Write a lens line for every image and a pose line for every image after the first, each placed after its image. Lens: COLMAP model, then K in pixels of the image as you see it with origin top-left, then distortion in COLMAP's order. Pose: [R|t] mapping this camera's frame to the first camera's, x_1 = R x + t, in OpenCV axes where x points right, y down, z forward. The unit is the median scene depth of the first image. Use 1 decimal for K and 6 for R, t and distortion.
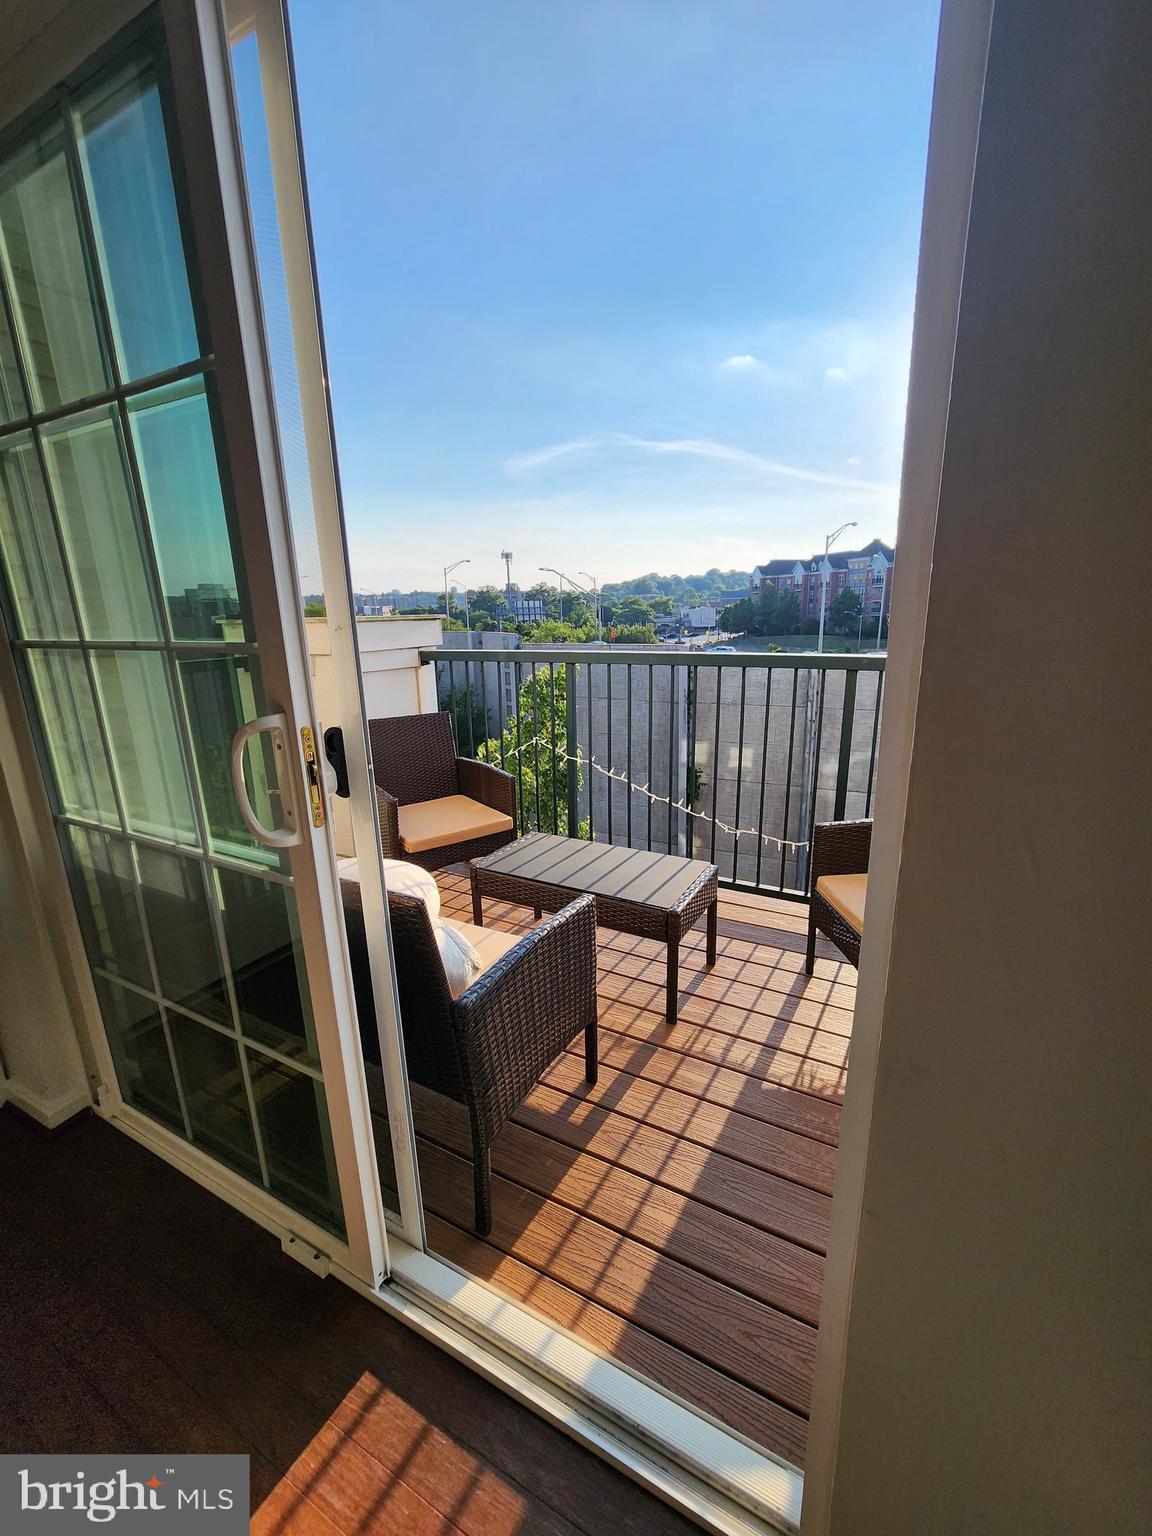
lens RADIAL K [[659.9, 0, 584.8], [0, 659.9, 774.8], [0, 0, 1]] dist [-0.000754, 0.001220]
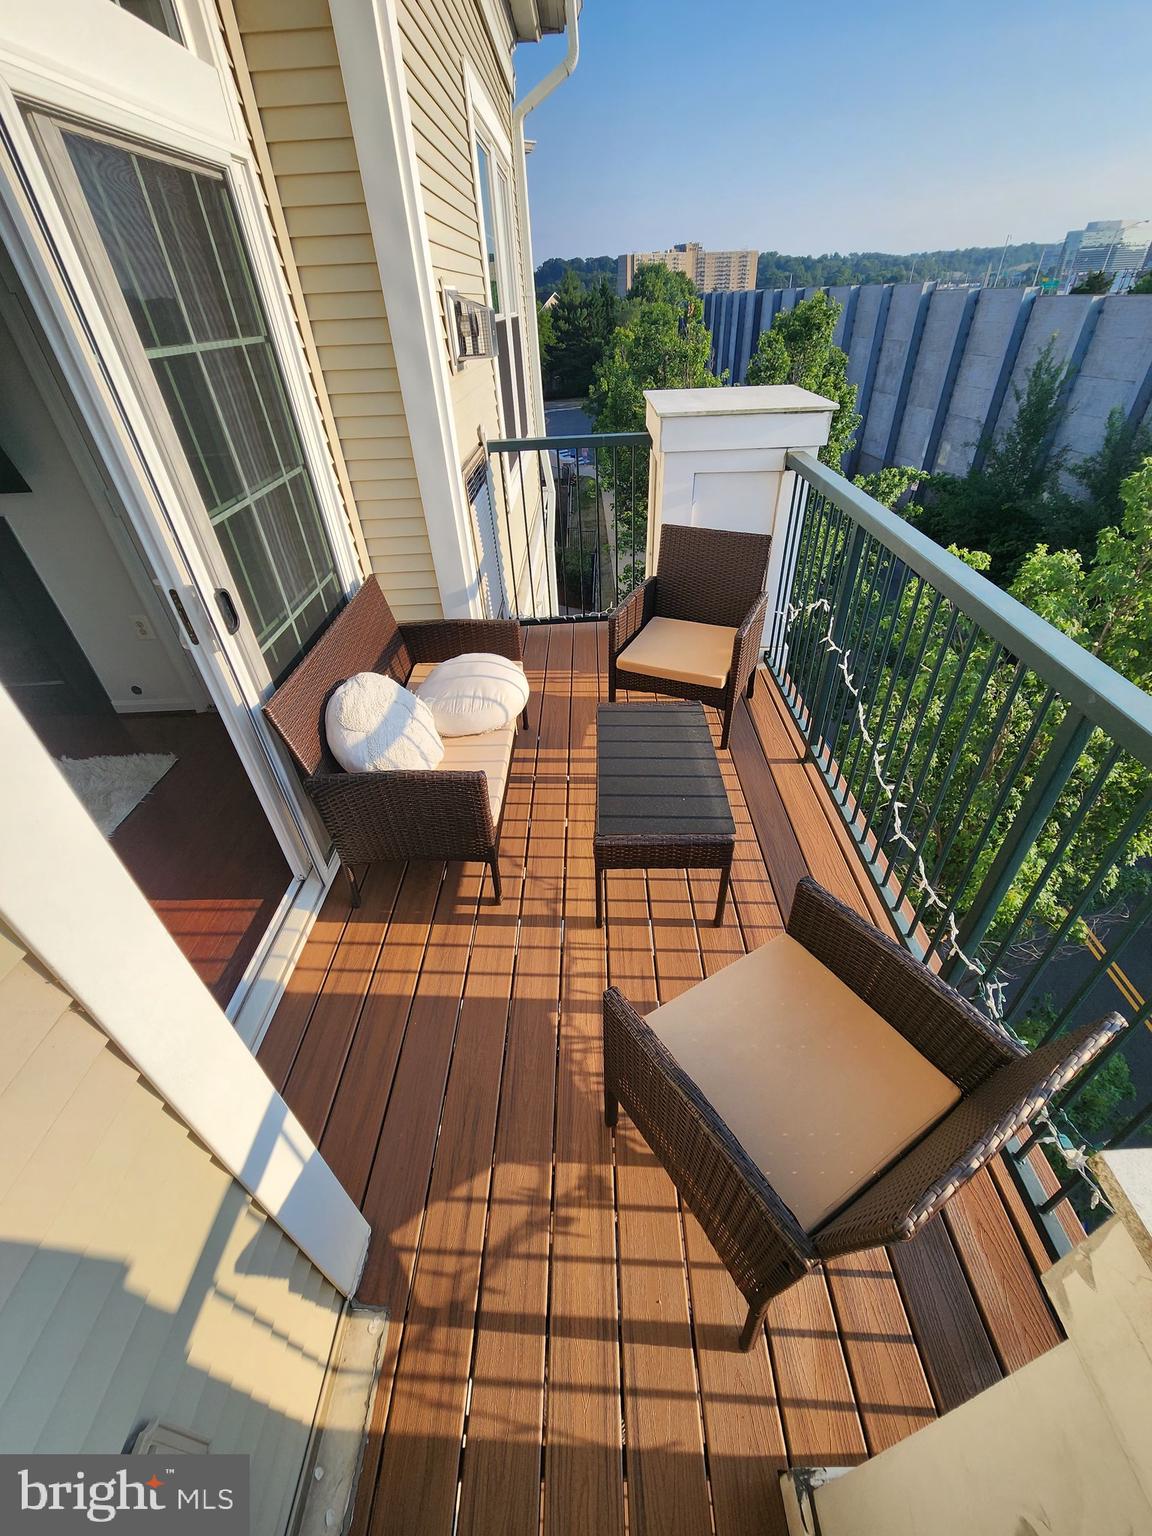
lens RADIAL K [[659.9, 0, 578.2], [0, 659.9, 775.7], [0, 0, 1]] dist [-0.000754, 0.001220]
pose [[0.462175, 0.550178, -0.695485, 0.612686], [-0.198932, 0.828609, 0.523292, -0.313464], [0.864188, -0.103498, 0.492410, 0.406357]]
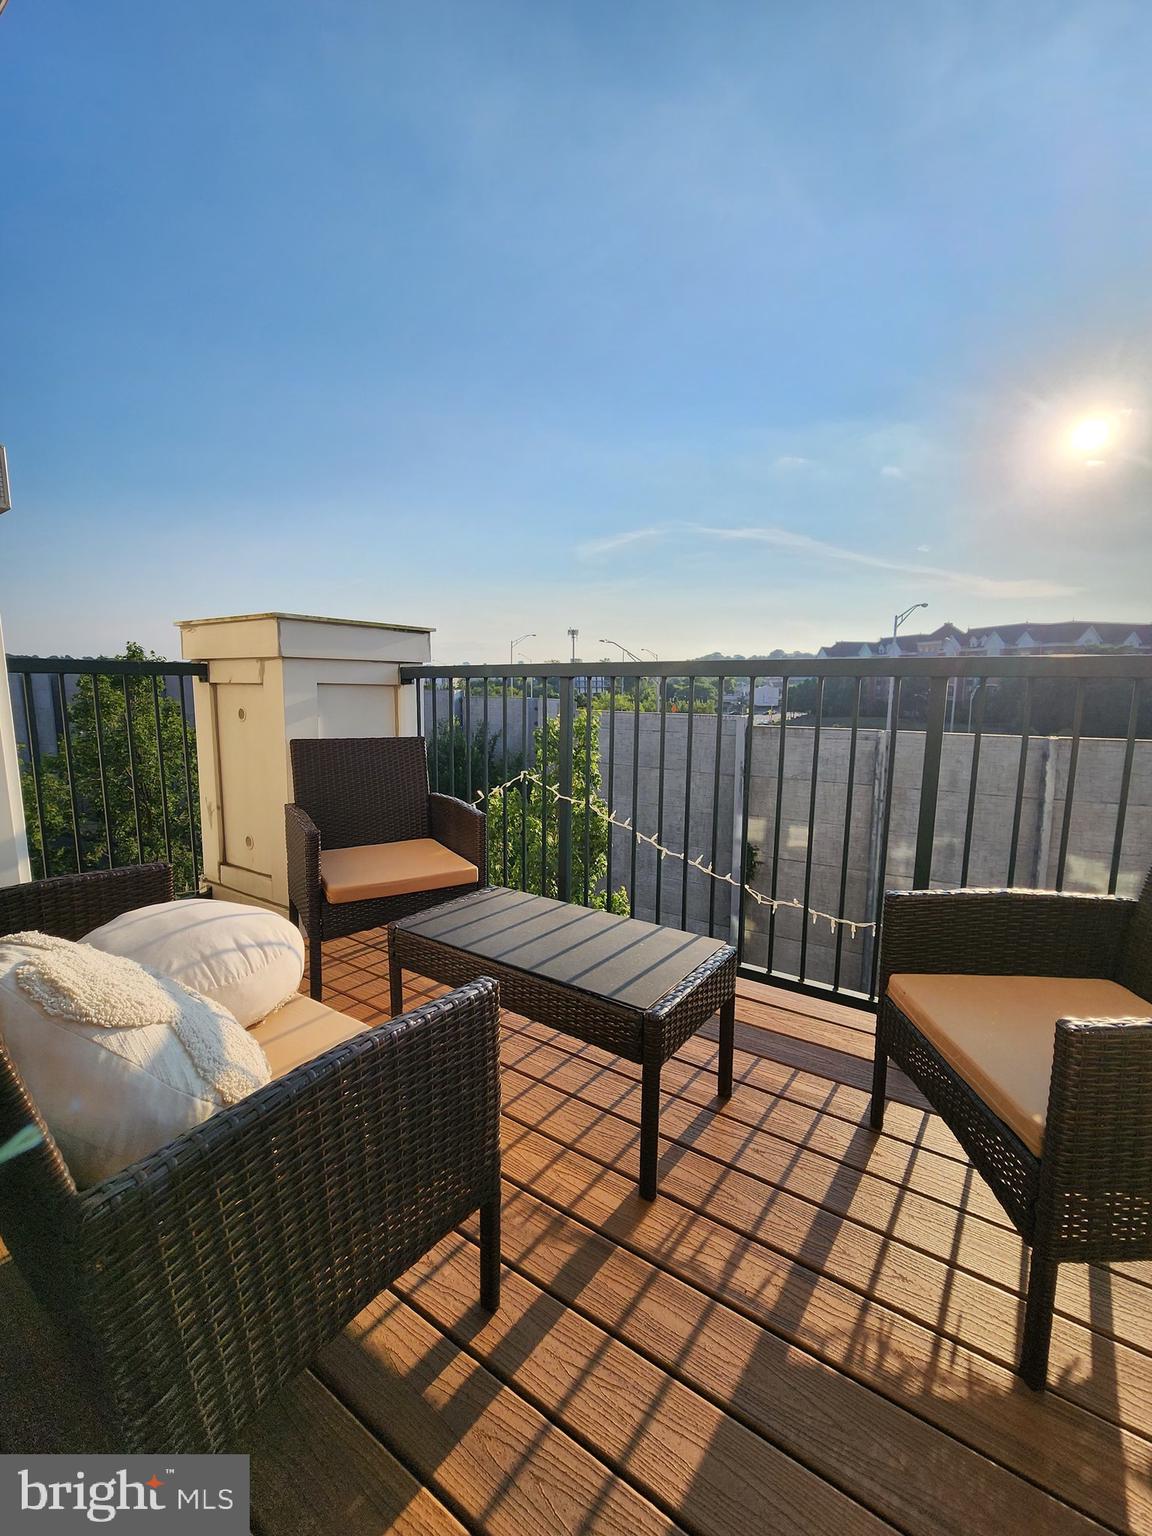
lens RADIAL K [[659.9, 0, 578.9], [0, 659.9, 767.4], [0, 0, 1]] dist [-0.000754, 0.001220]
pose [[0.994253, 0.041236, -0.098796, 0.095304], [-0.053004, 0.991405, -0.119613, 0.042307], [0.093014, 0.124163, 0.987893, 0.277380]]
